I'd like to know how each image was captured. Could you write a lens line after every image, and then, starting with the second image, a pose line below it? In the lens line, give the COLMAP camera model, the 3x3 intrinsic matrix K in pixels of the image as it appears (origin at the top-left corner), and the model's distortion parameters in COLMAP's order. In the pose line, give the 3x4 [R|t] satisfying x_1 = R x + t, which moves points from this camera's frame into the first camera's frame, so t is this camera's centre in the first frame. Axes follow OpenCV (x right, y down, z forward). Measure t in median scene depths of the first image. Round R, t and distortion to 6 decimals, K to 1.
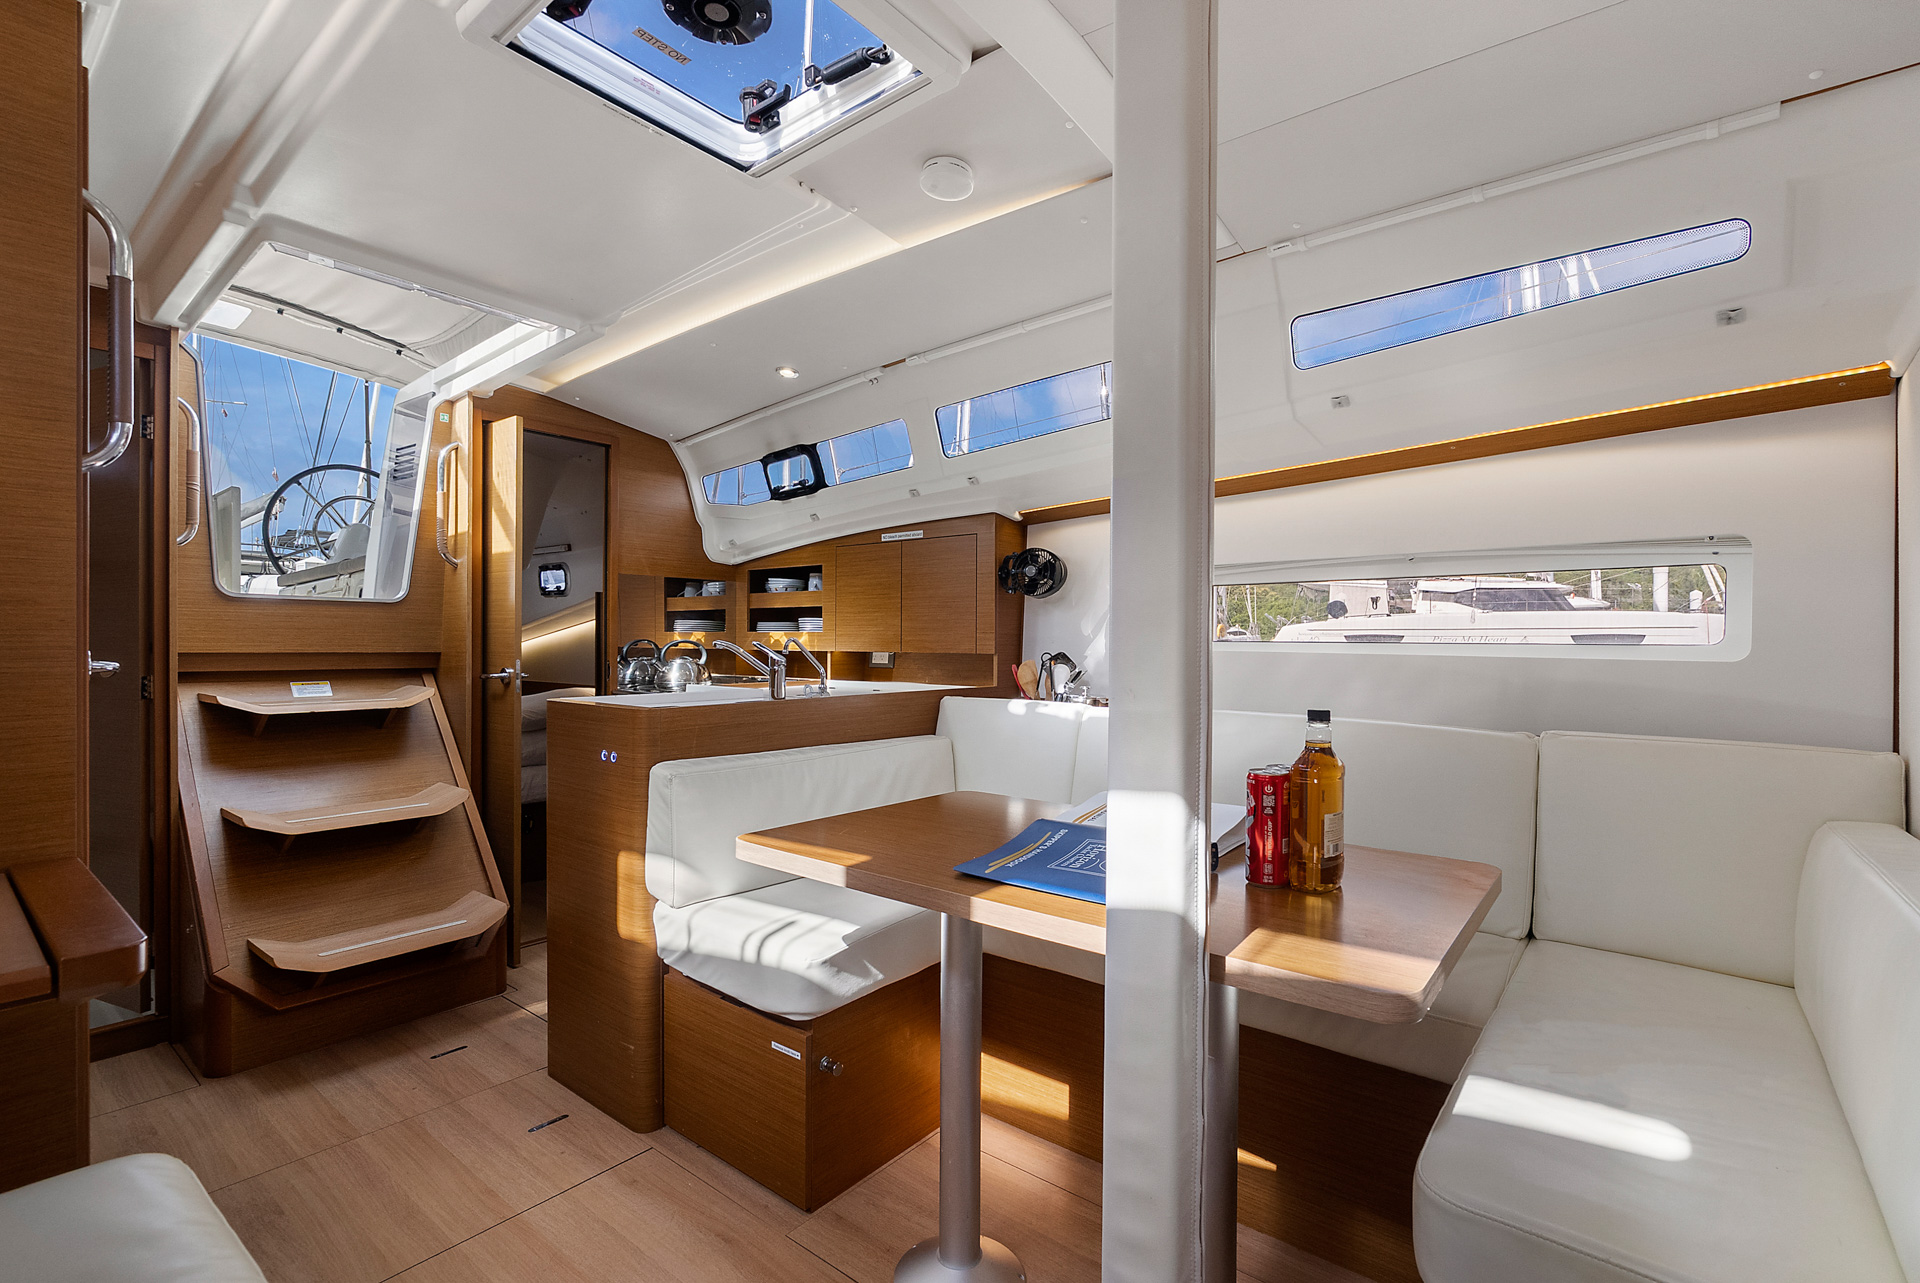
lens RADIAL K [[881.5, 0, 960.0], [0, 881.5, 641.5], [0, 0, 1]] dist [-0.001003, 0.000369]
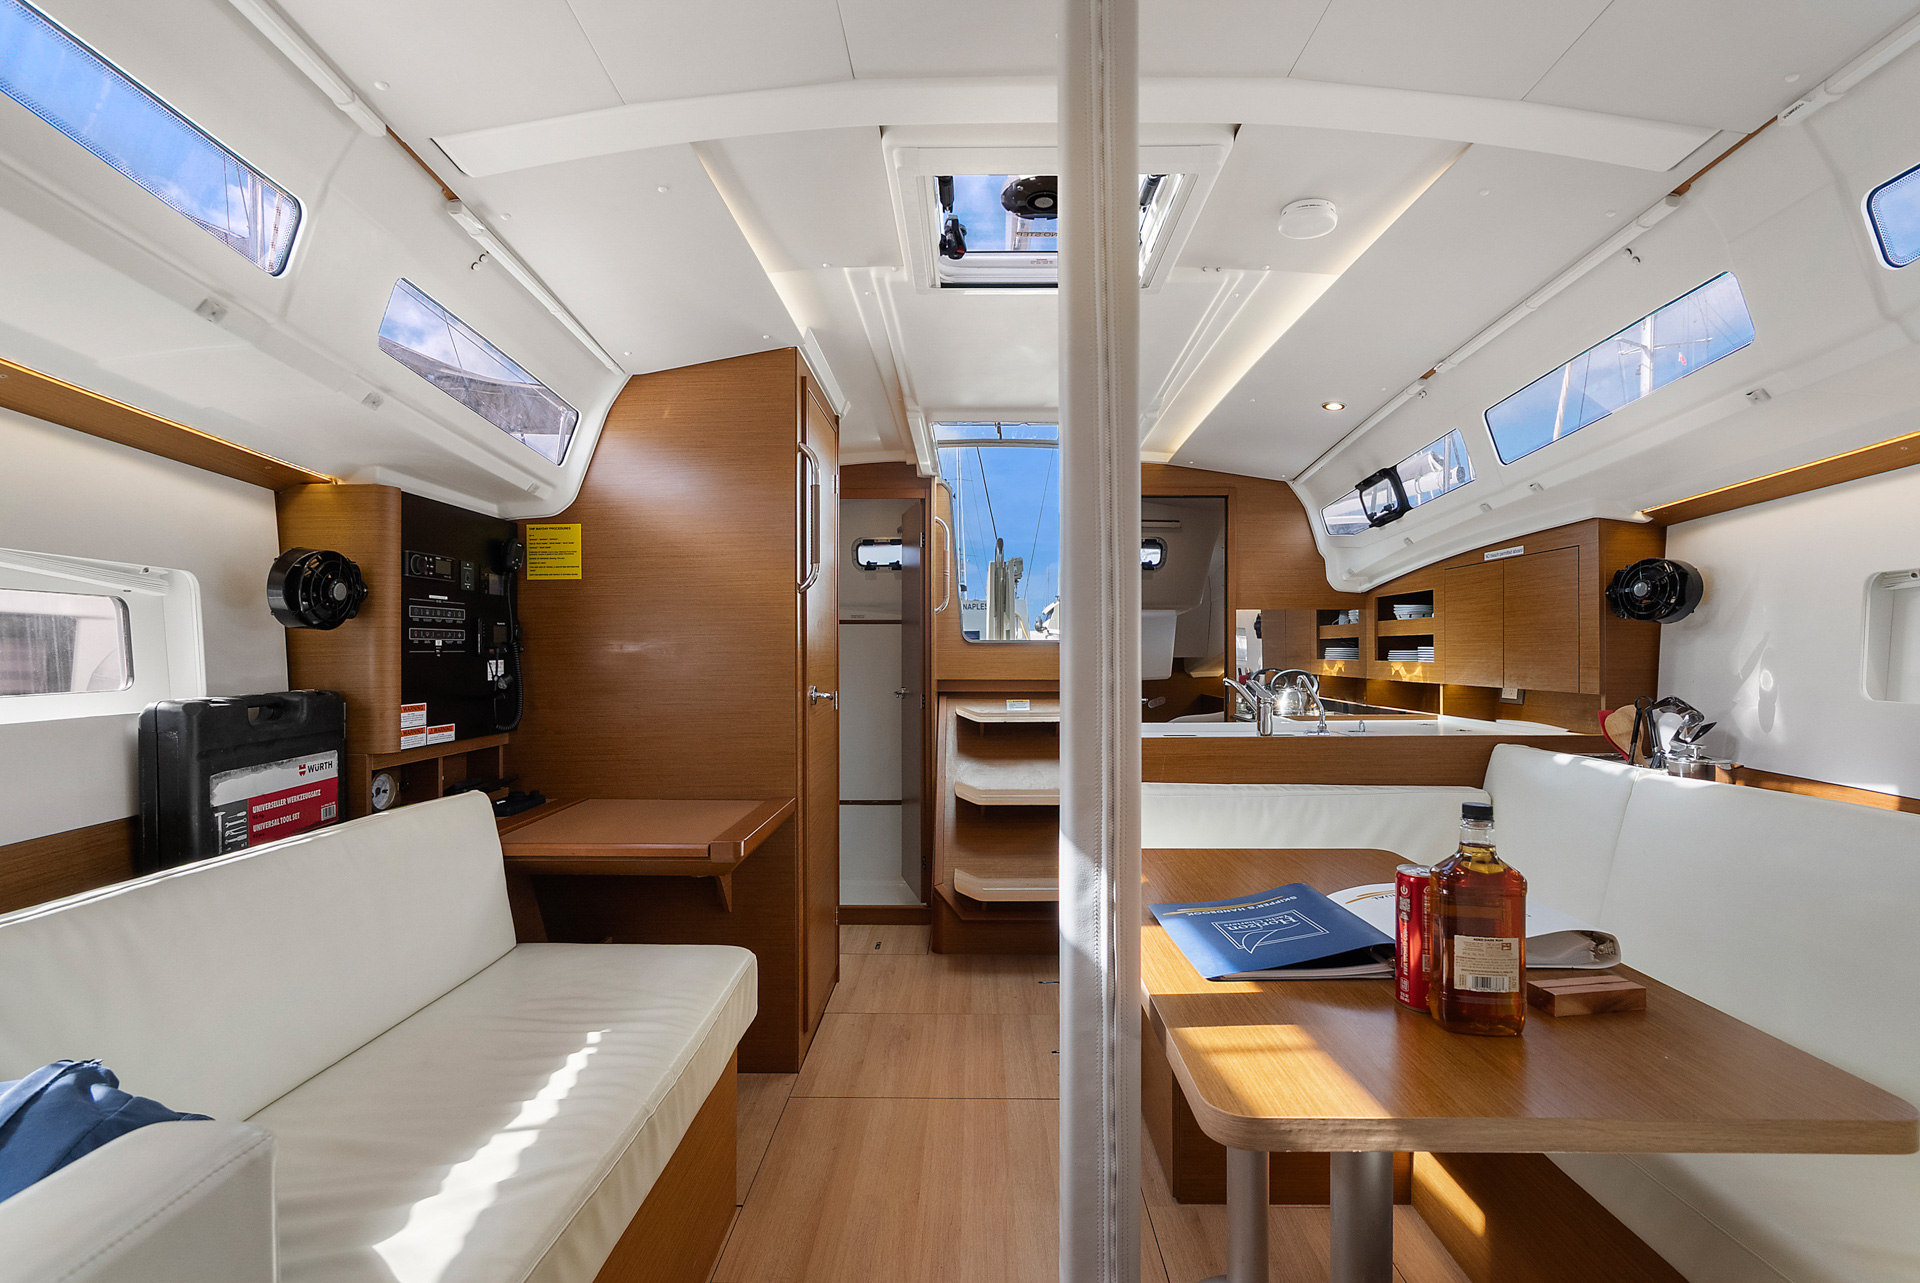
lens RADIAL K [[881.5, 0, 960.0], [0, 881.5, 641.5], [0, 0, 1]] dist [-0.001003, 0.000369]
pose [[0.605879, -0.016089, -0.795394, 0.301673], [0.006870, 0.999864, -0.014992, -0.024589], [0.795527, 0.003619, 0.605907, 0.055583]]
